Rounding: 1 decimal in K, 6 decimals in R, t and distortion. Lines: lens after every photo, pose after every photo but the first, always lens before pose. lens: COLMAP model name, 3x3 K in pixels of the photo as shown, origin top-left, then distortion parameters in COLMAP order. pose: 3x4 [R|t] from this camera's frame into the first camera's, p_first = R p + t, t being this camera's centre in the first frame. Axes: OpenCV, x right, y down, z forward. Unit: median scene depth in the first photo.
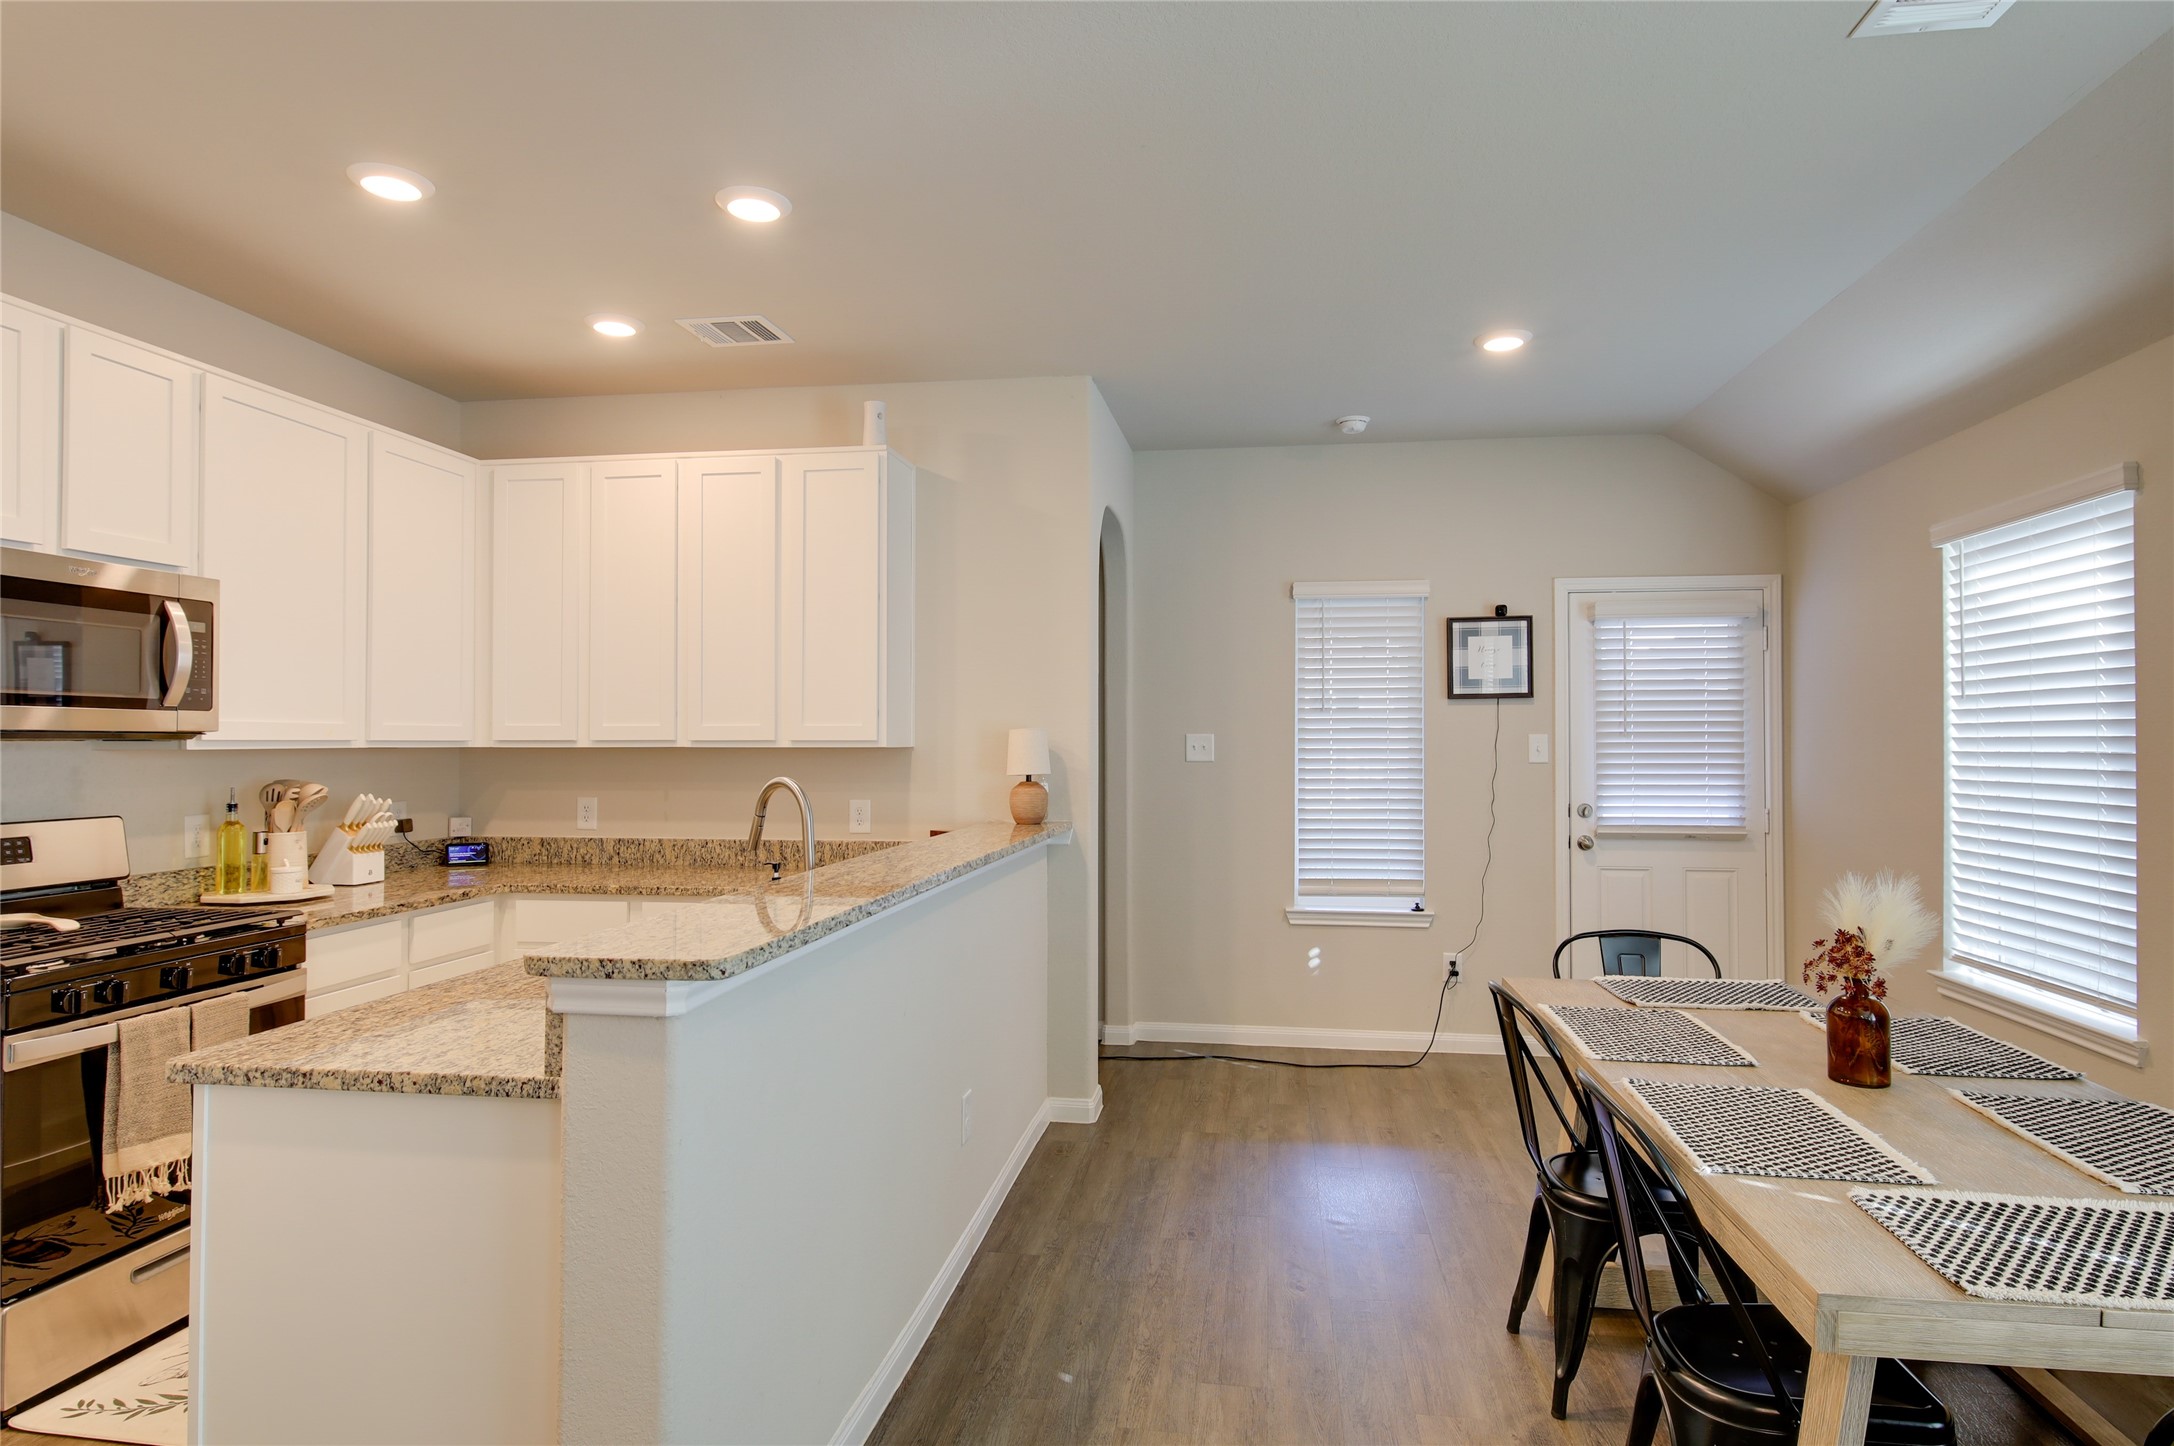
lens RADIAL K [[1178.9, 0, 1113.1], [0, 1178.9, 719.0], [0, 0, 1]] dist [-0.000876, -0.002581]
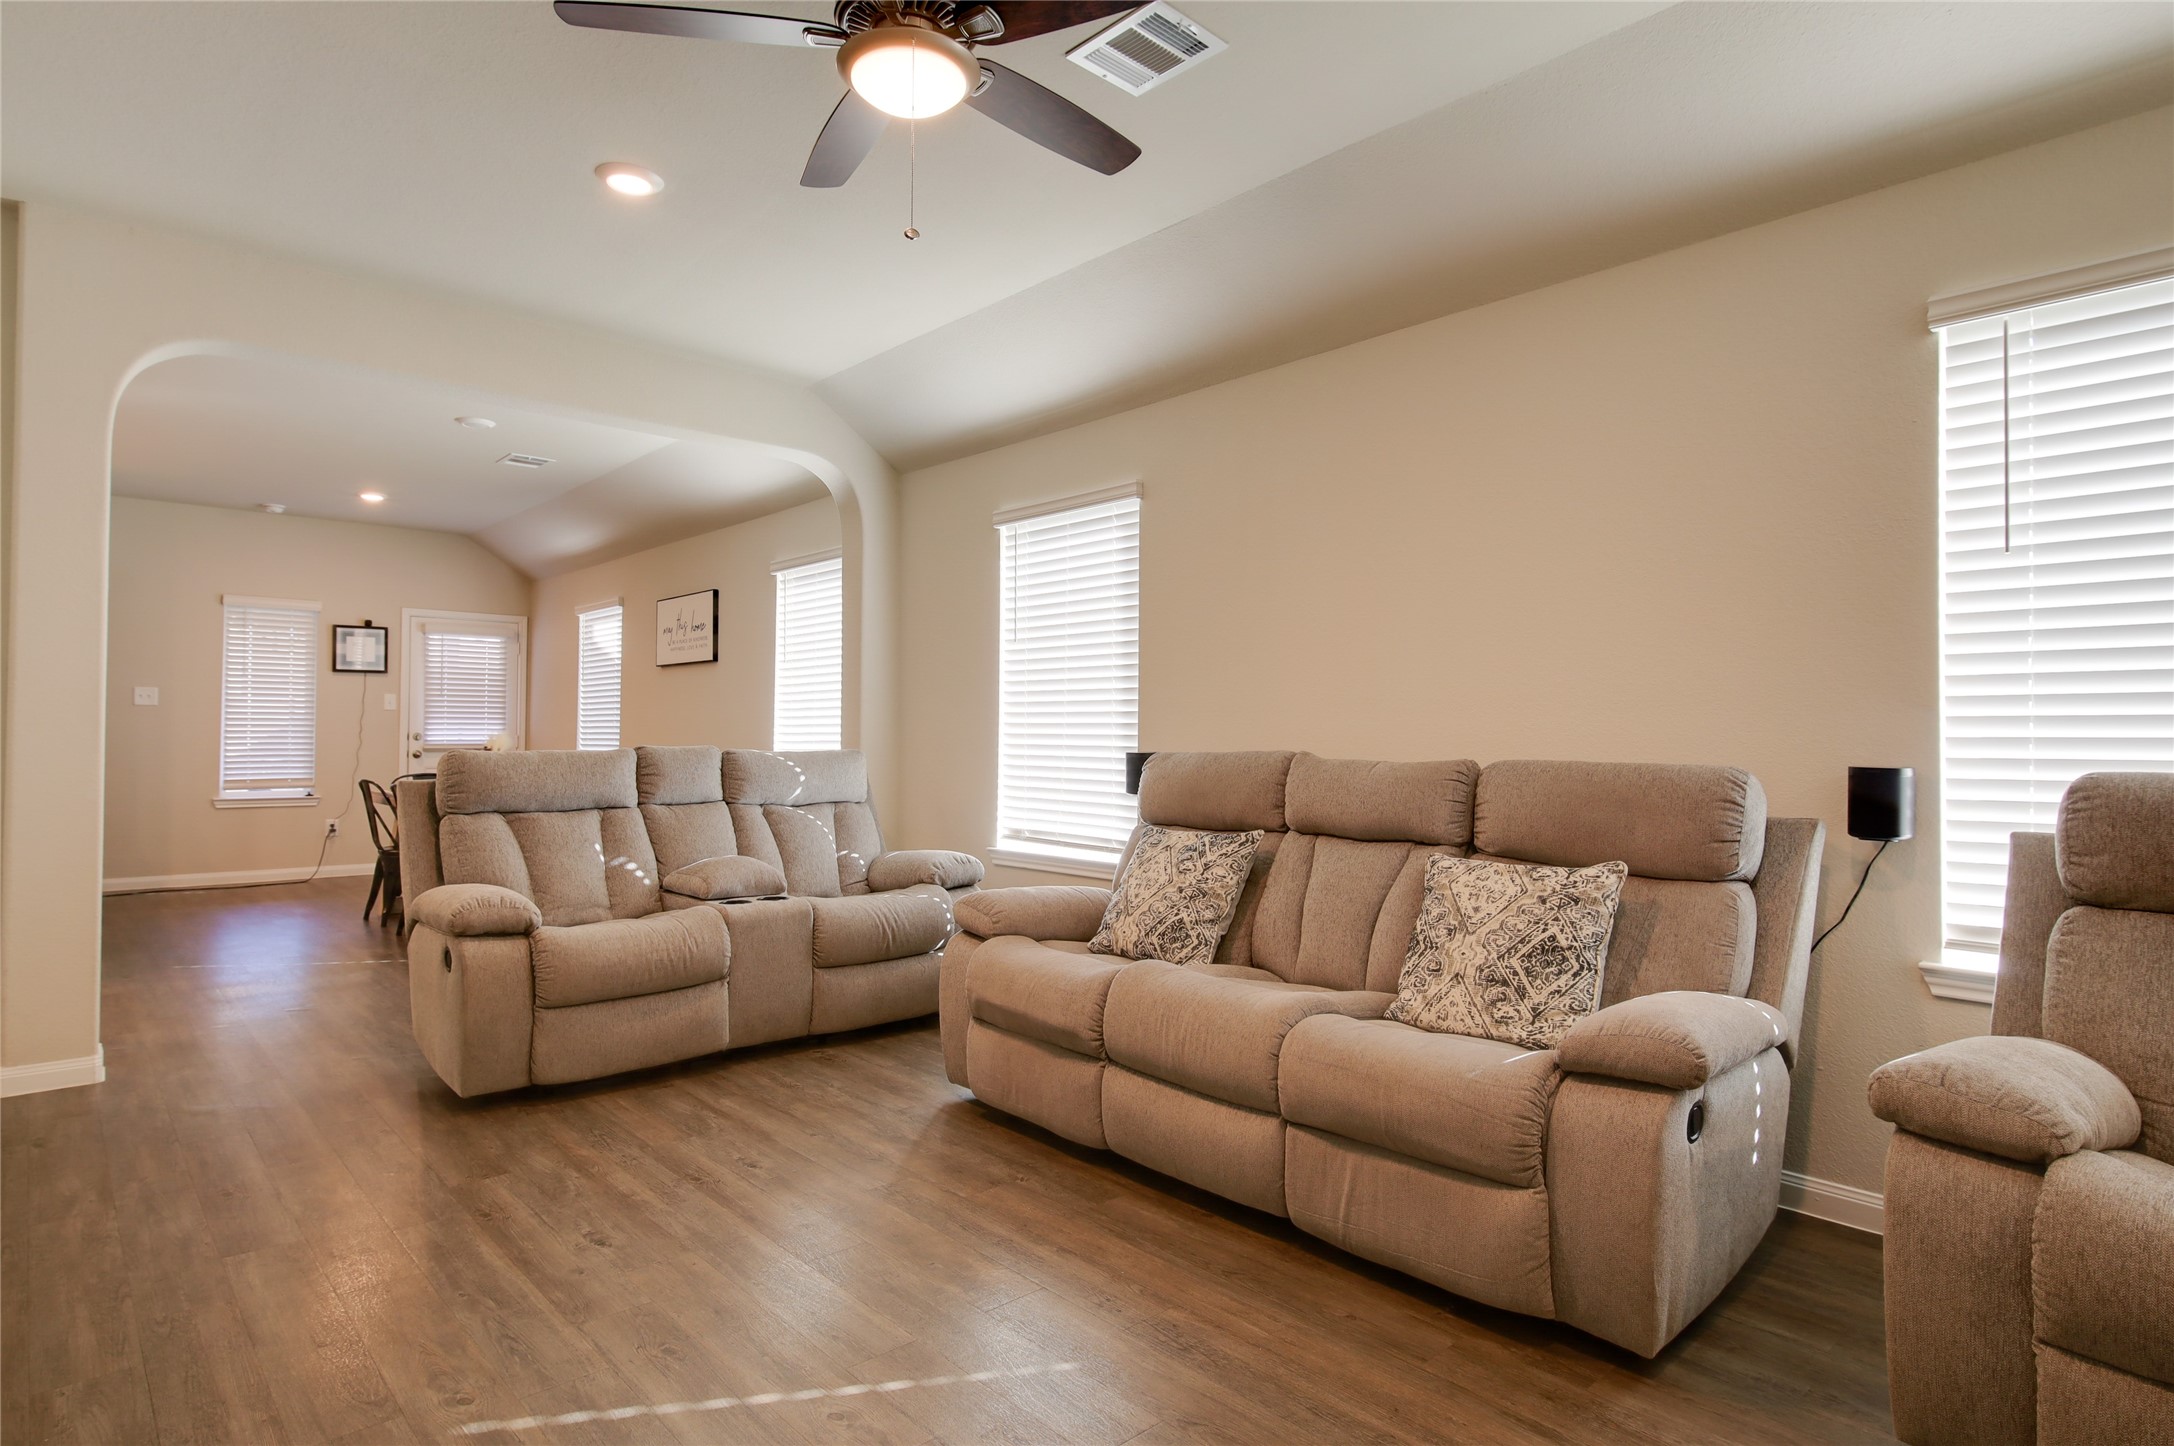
lens RADIAL K [[1162.6, 0, 1094.3], [0, 1162.6, 721.1], [0, 0, 1]] dist [0.012454, -0.011234]
pose [[0.640796, 0.015375, 0.767557, -0.419231], [-0.021349, 0.999770, -0.002203, 0.047689], [-0.767414, -0.014976, 0.640977, -1.283161]]
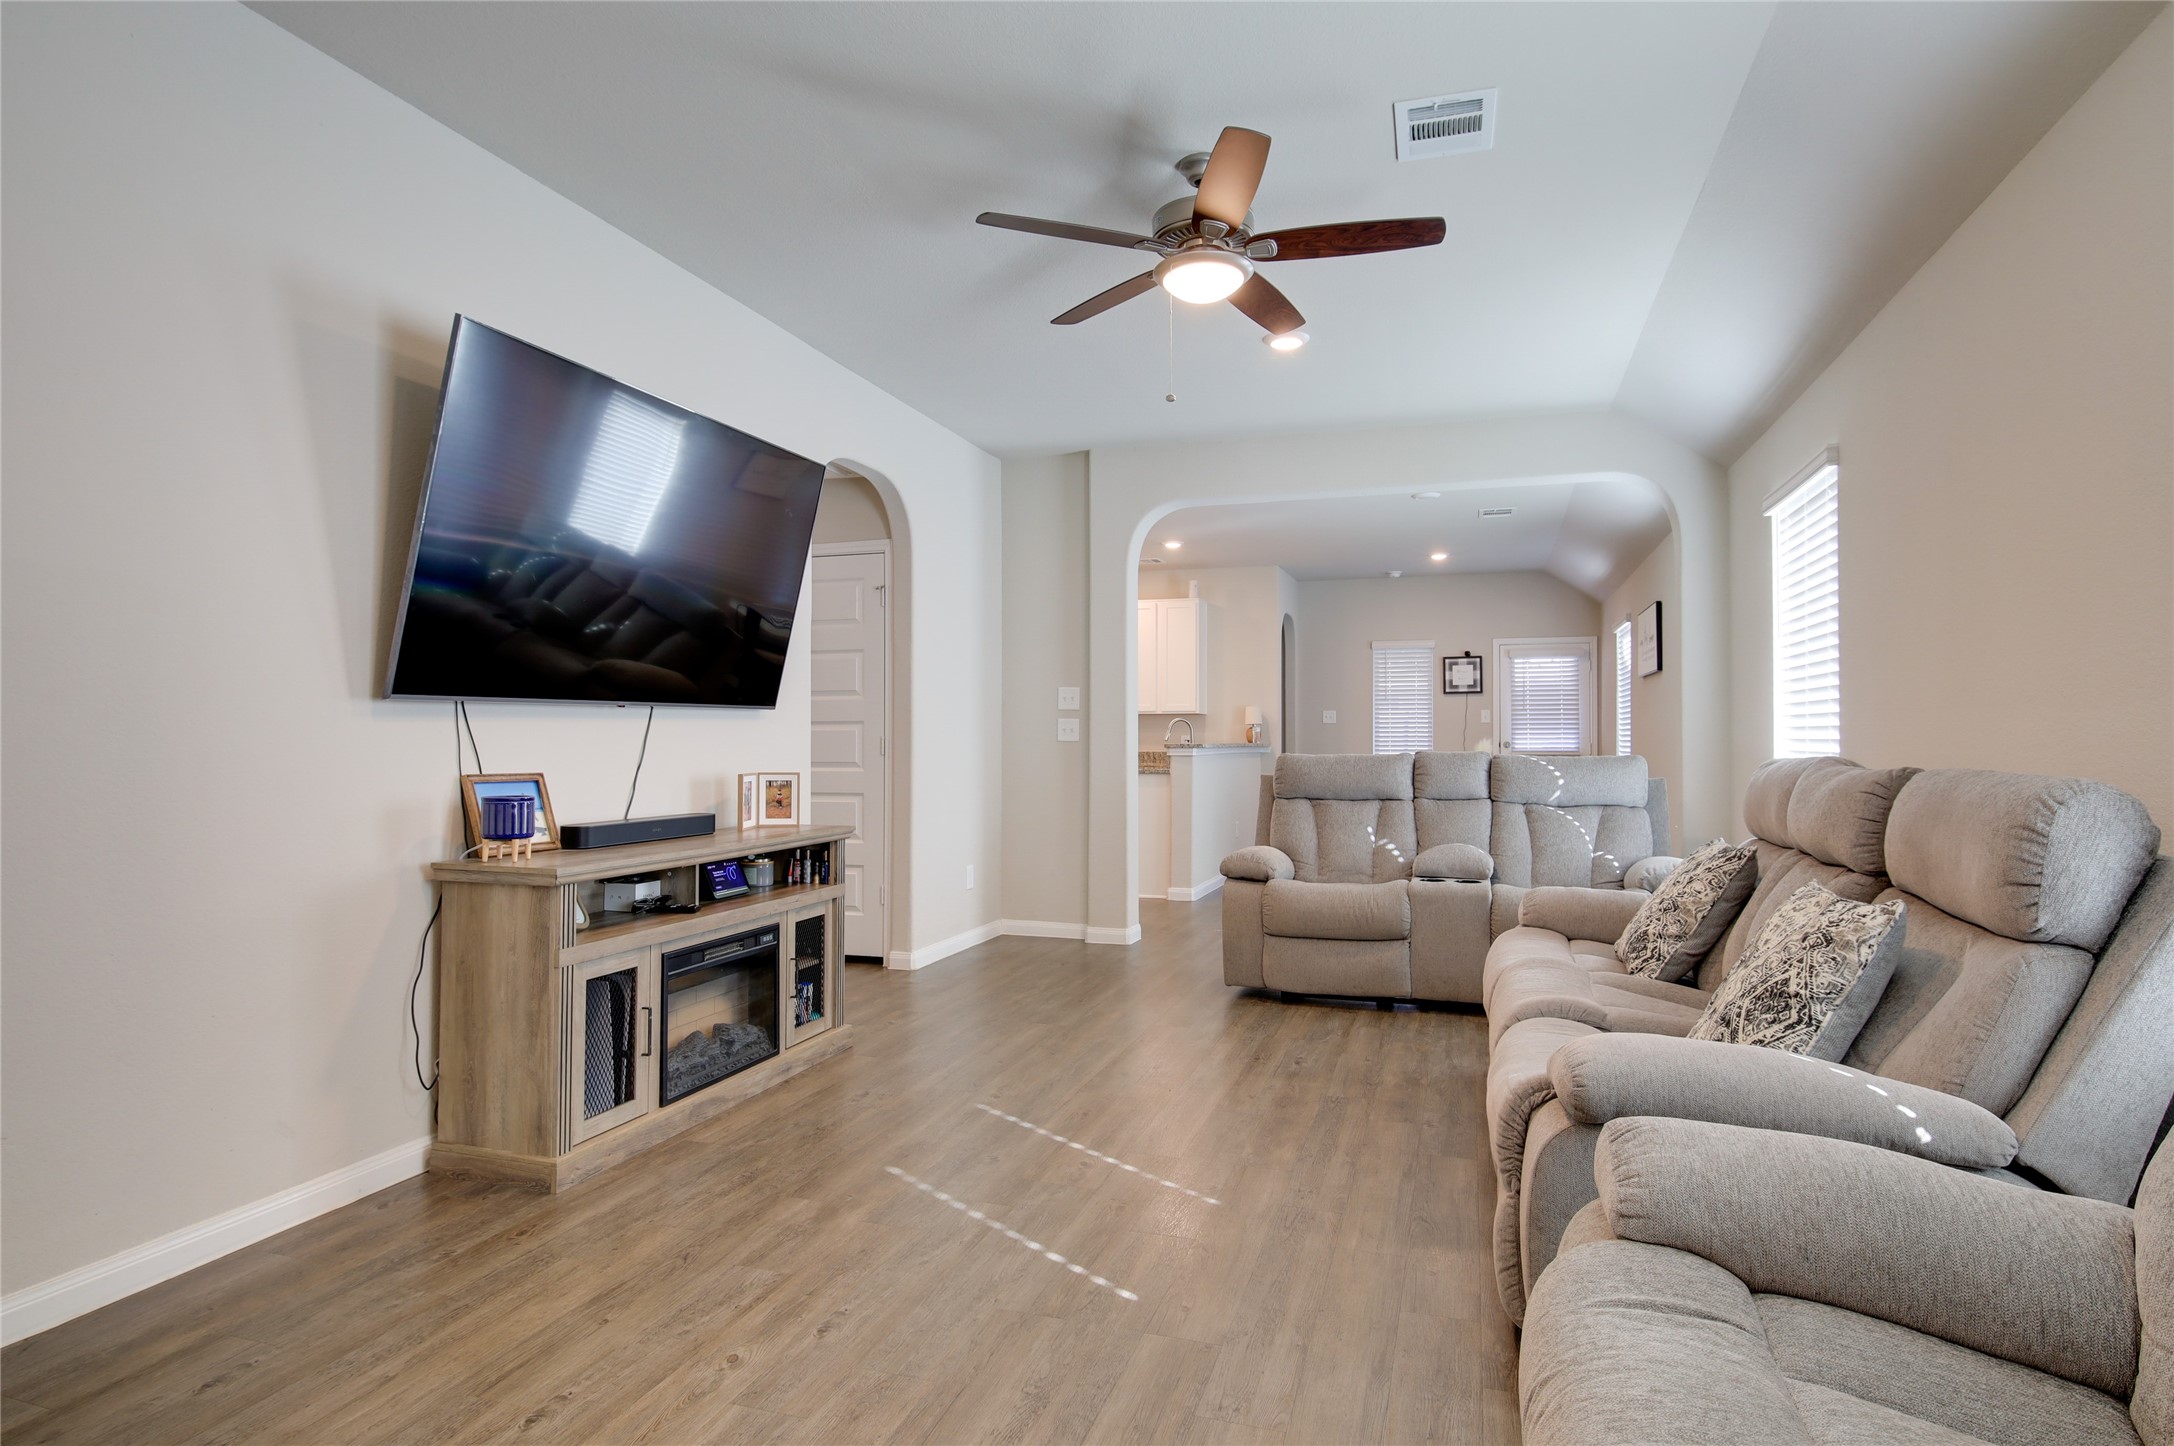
lens RADIAL K [[1154.4, 0, 1101.4], [0, 1154.4, 722.4], [0, 0, 1]] dist [0.011137, -0.011713]
pose [[0.984434, -0.000949, -0.175752, 0.048292], [0.001390, 0.999996, 0.002386, 0.040114], [0.175750, -0.002593, 0.984432, -1.662998]]
